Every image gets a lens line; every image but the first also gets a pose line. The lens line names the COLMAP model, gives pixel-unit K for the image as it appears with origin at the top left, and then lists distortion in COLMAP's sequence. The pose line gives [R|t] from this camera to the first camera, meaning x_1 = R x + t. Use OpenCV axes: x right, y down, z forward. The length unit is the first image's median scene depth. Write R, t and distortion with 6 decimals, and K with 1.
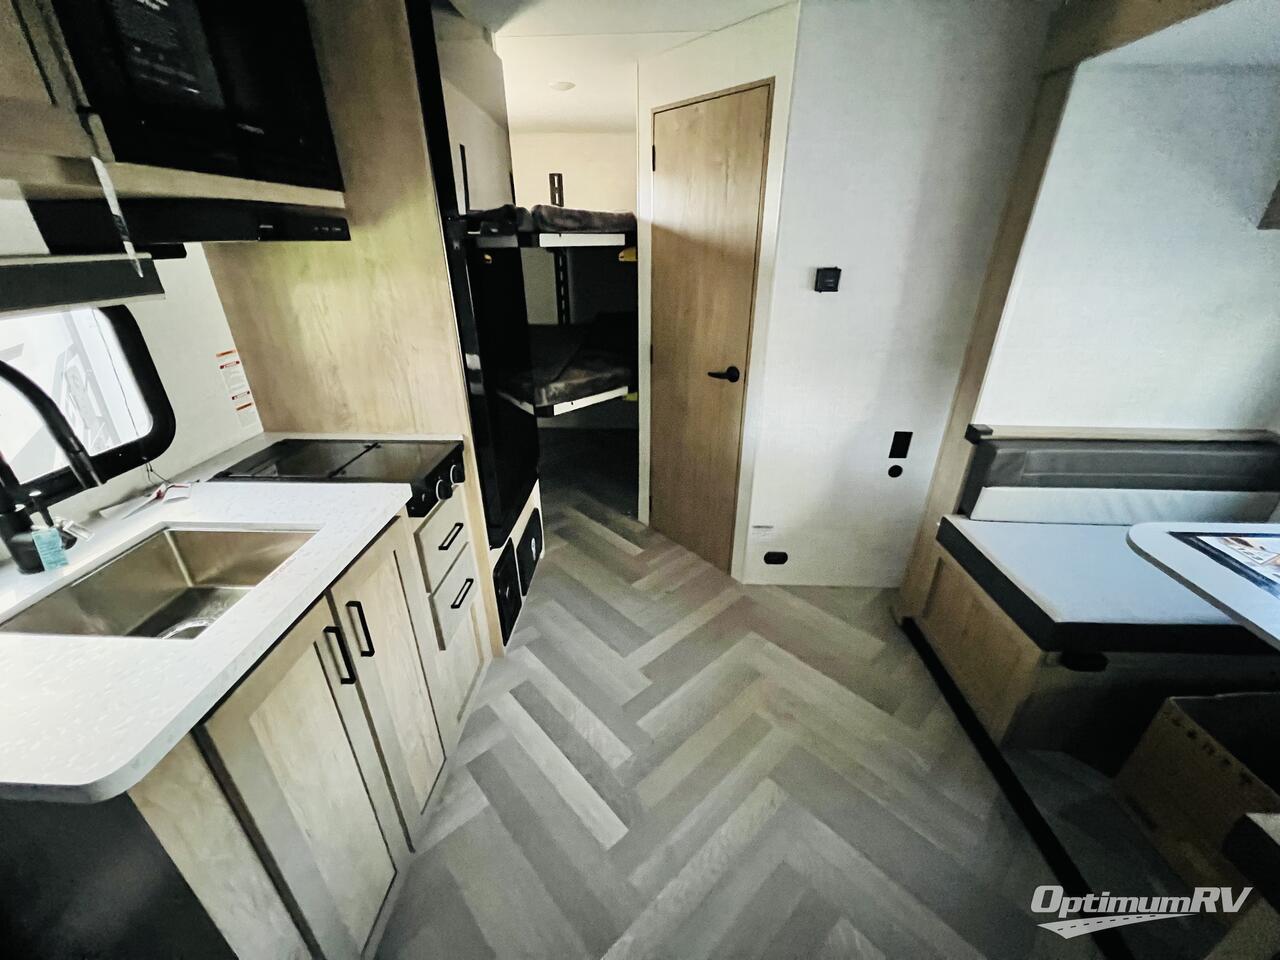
lens RADIAL K [[514.8, 0, 637.2], [0, 514.8, 478.5], [0, 0, 1]] dist [-0.004284, 0.001236]
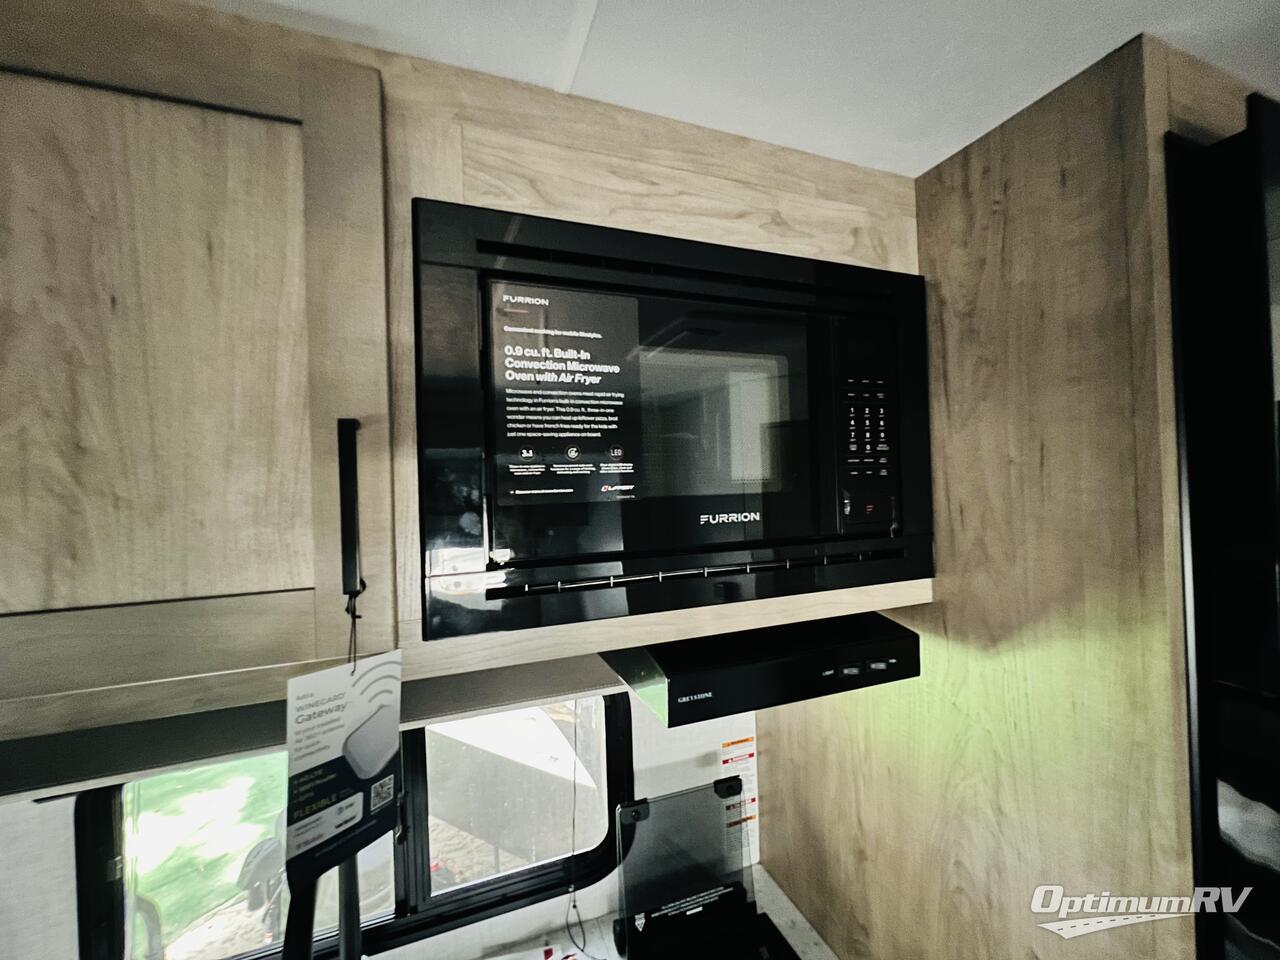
lens RADIAL K [[514.8, 0, 637.5], [0, 514.8, 478.0], [0, 0, 1]] dist [-0.004284, 0.001236]
pose [[0.393573, -0.010634, -0.919232, -0.137091], [-0.368799, 0.914113, -0.168478, -0.275600], [0.842073, 0.405320, 0.355848, 0.329768]]
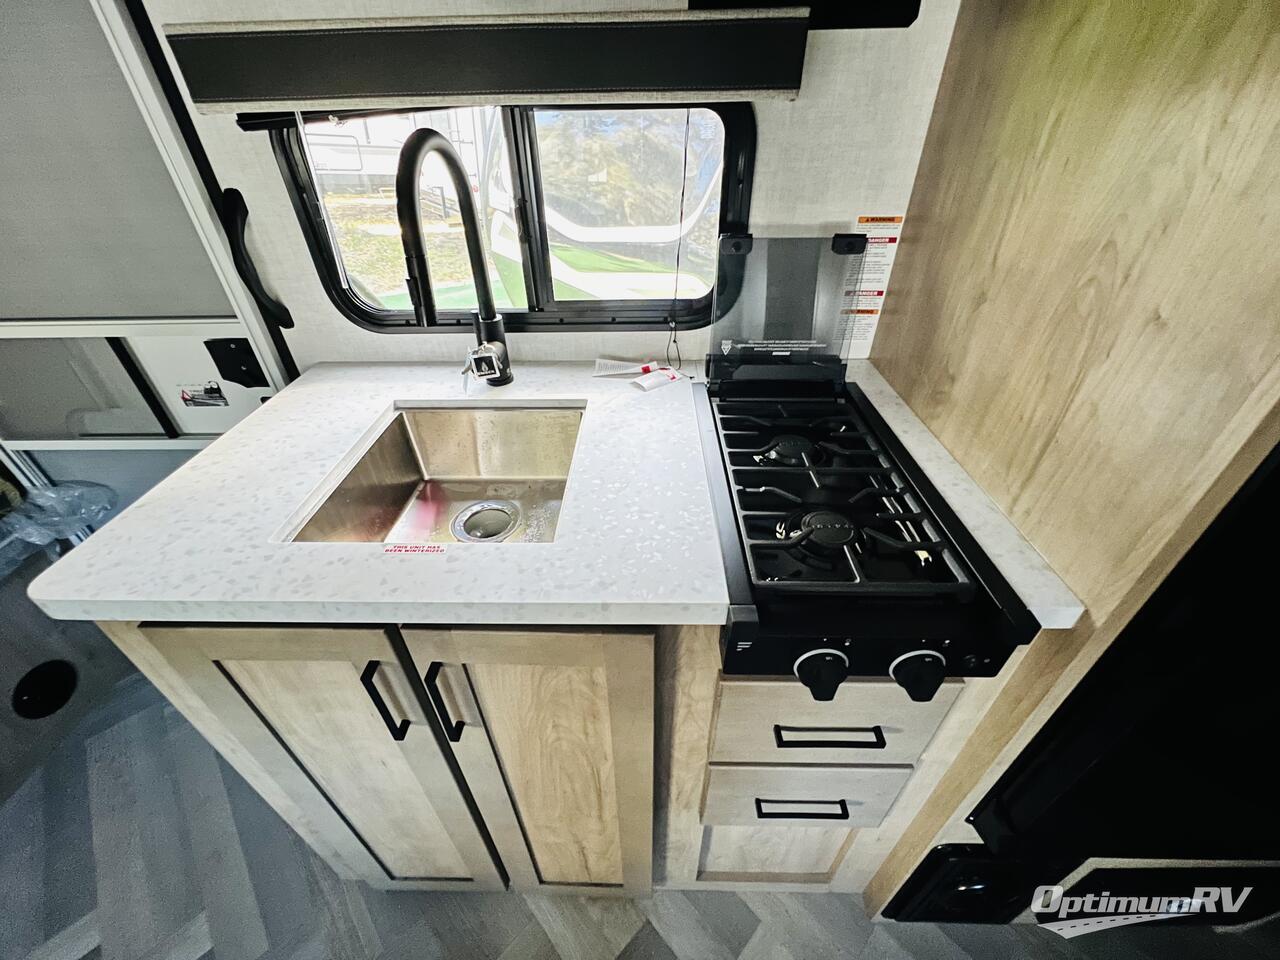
lens RADIAL K [[514.8, 0, 638.4], [0, 514.8, 482.1], [0, 0, 1]] dist [-0.004284, 0.001236]
pose [[0.032587, 0.590656, -0.806265, -0.097628], [-0.416790, 0.741236, 0.526171, -0.145586], [0.908418, 0.318897, 0.270334, 0.461287]]
